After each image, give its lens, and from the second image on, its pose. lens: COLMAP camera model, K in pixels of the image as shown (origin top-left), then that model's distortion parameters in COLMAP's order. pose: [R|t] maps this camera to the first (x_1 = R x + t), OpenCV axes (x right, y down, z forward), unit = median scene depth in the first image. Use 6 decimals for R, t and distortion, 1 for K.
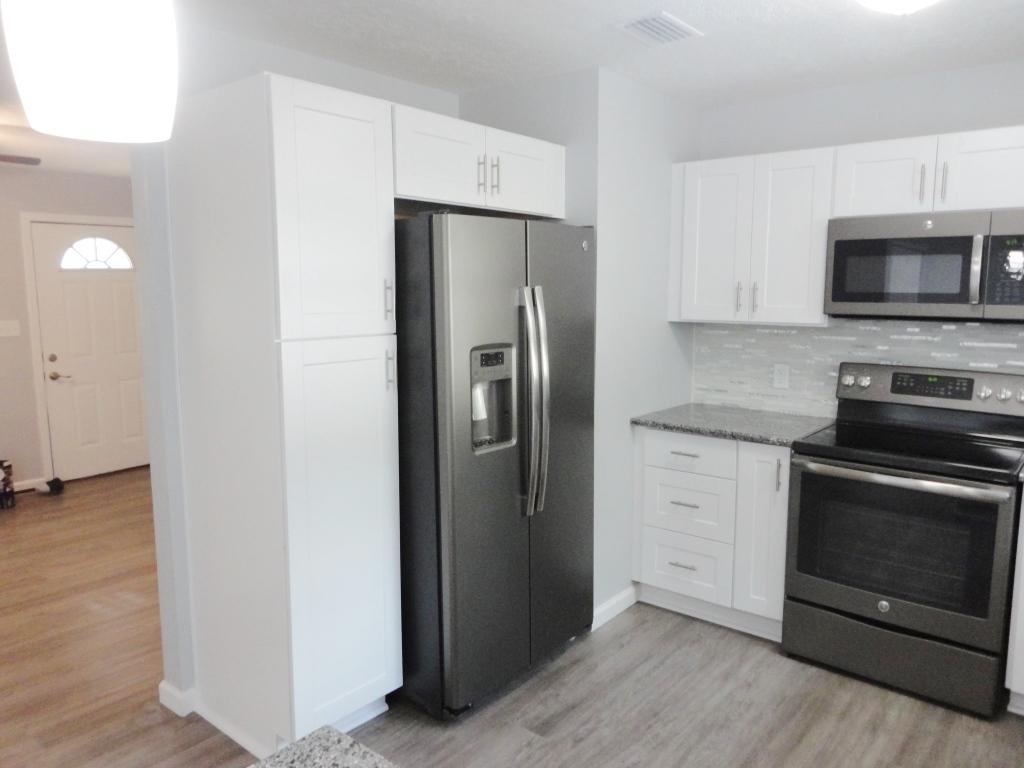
lens RADIAL K [[745.2, 0, 514.8], [0, 745.2, 381.6], [0, 0, 1]] dist [-0.006971, 0.011347]
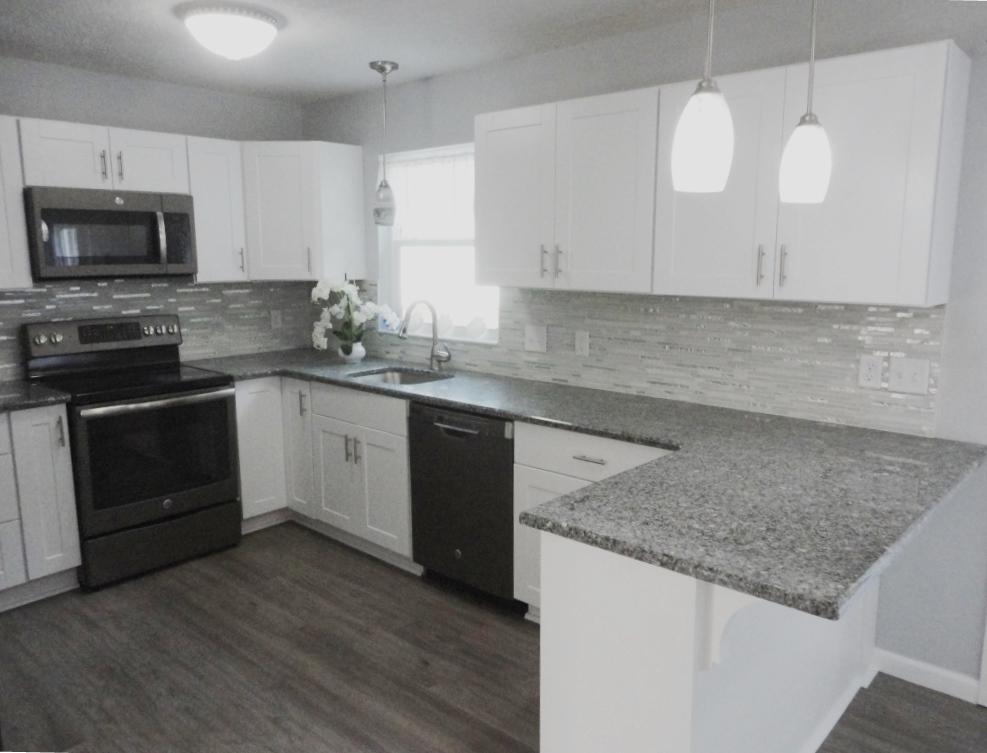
lens RADIAL K [[782.4, 0, 495.5], [0, 782.4, 376.1], [0, 0, 1]] dist [0.011224, 0.001802]
pose [[0.037743, -0.164811, 0.985603, -0.696120], [0.132805, 0.978384, 0.158518, -0.044728], [-0.990423, 0.124910, 0.058815, 0.309834]]
